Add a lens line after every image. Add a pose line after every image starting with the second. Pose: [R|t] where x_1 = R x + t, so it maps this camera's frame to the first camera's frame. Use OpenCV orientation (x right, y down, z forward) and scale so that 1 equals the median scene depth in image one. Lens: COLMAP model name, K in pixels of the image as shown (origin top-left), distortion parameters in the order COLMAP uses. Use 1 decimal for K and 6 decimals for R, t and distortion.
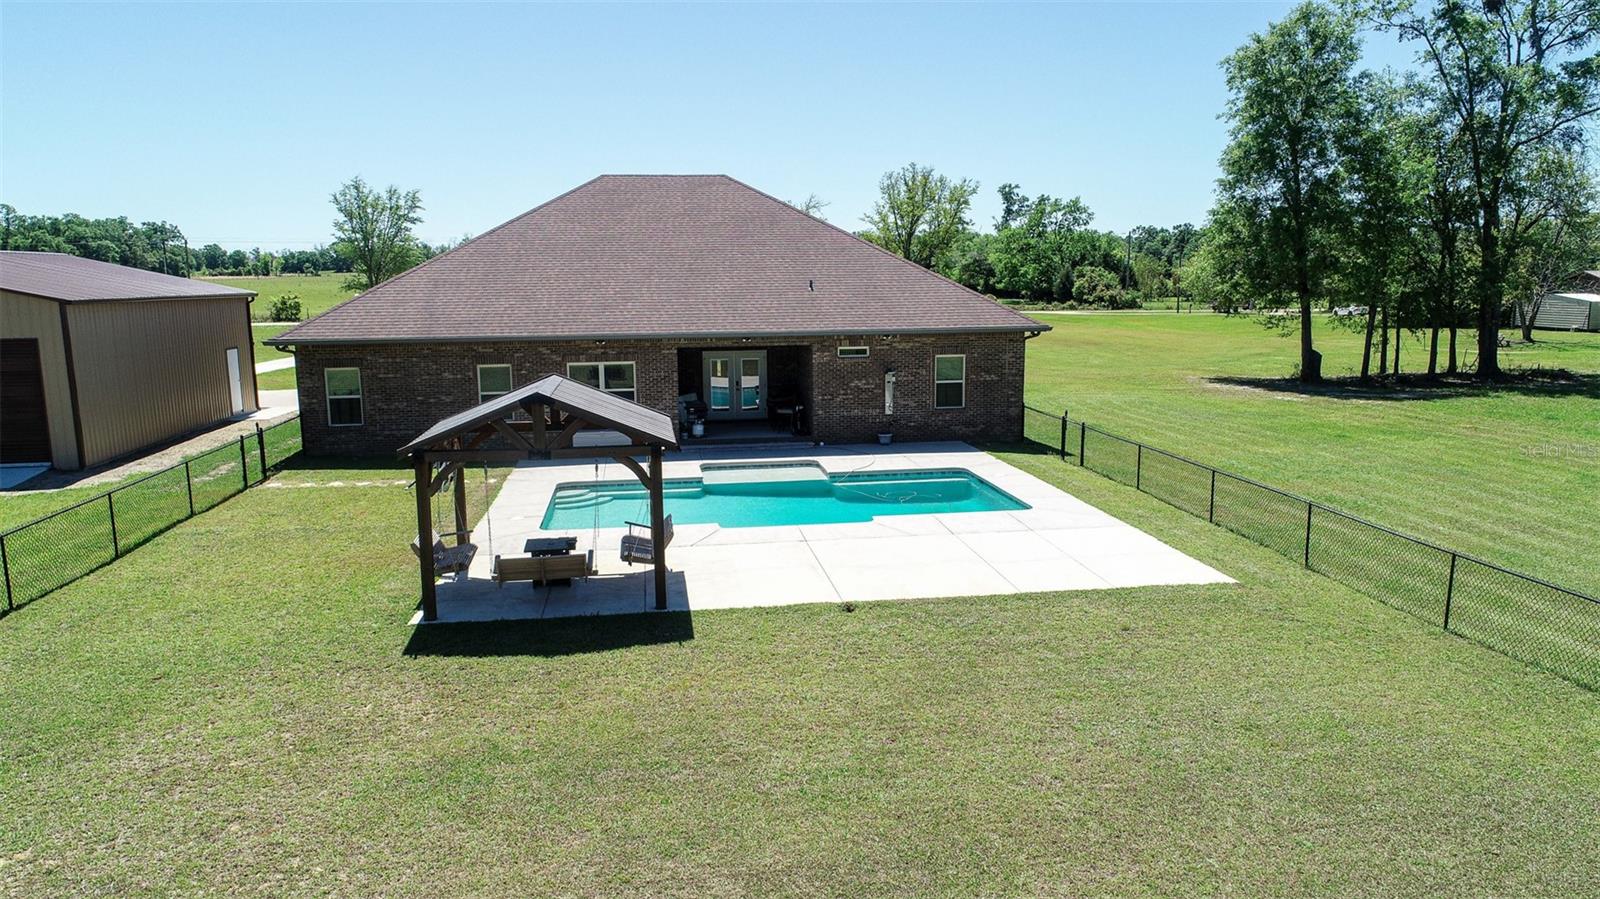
lens RADIAL K [[1067.7, 0, 800.0], [0, 1067.7, 449.5], [0, 0, 1]] dist [-0.002533, -0.000819]
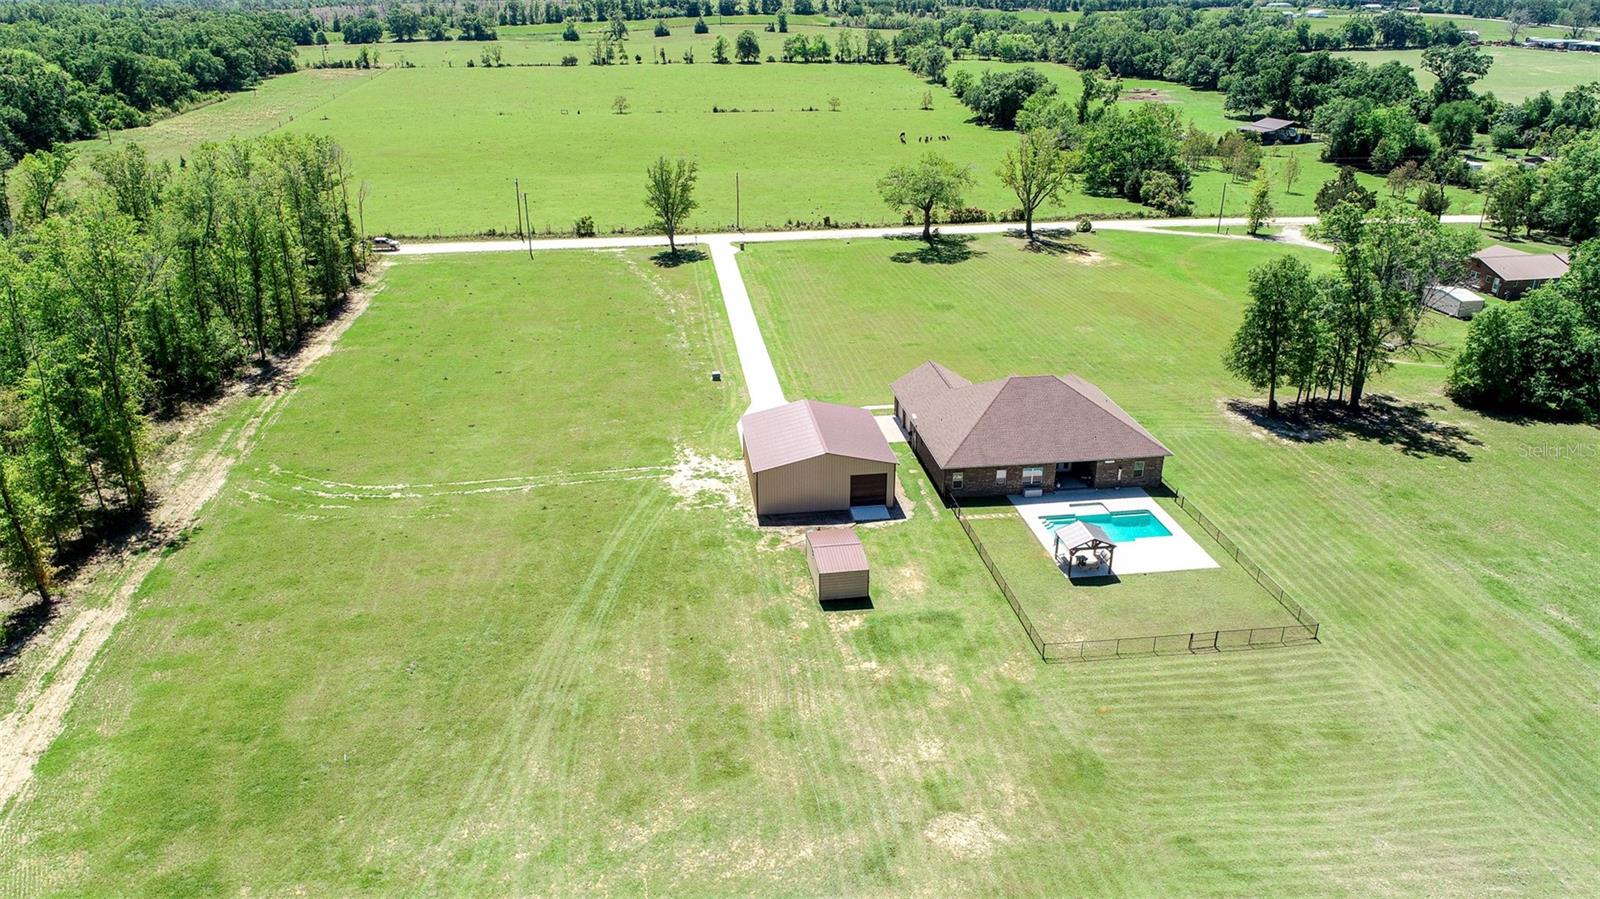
lens RADIAL K [[1078.6, 0, 794.4], [0, 1078.6, 439.7], [0, 0, 1]] dist [-0.004896, 0.000573]
pose [[0.999827, 0.010931, -0.015040, -0.530877], [-0.007134, 0.972555, 0.232562, -0.566539], [0.017169, -0.232415, 0.972465, -1.331495]]
